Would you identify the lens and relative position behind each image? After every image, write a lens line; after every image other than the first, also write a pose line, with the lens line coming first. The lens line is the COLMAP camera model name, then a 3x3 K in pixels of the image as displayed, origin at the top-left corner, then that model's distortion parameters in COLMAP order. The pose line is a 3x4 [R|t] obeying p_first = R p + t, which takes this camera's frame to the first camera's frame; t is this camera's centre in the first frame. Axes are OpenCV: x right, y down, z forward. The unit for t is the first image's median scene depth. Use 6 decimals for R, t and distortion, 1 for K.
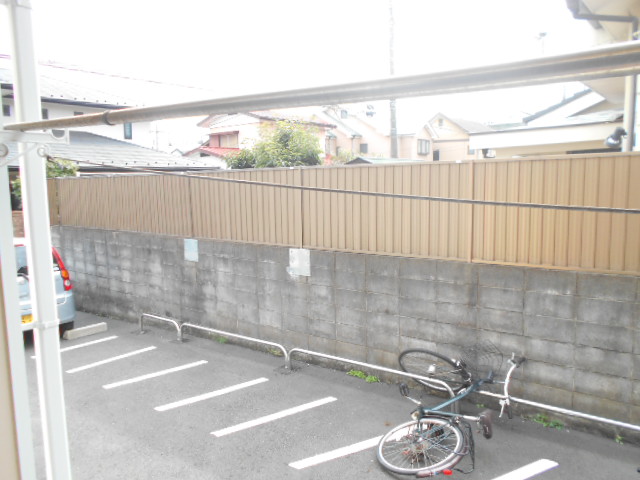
lens RADIAL K [[508.7, 0, 320.0], [0, 508.7, 240.0], [0, 0, 1]] dist [-0.062477, 0.110935]
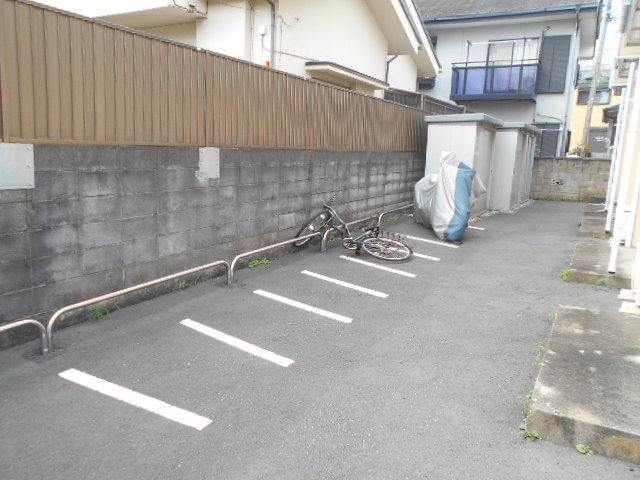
lens RADIAL K [[508.7, 0, 320.0], [0, 508.7, 240.0], [0, 0, 1]] dist [-0.062477, 0.110935]
pose [[-0.149113, -0.165867, 0.974810, -0.910545], [0.082678, 0.980287, 0.179446, 0.031868], [-0.985358, 0.107353, -0.132460, 0.924774]]
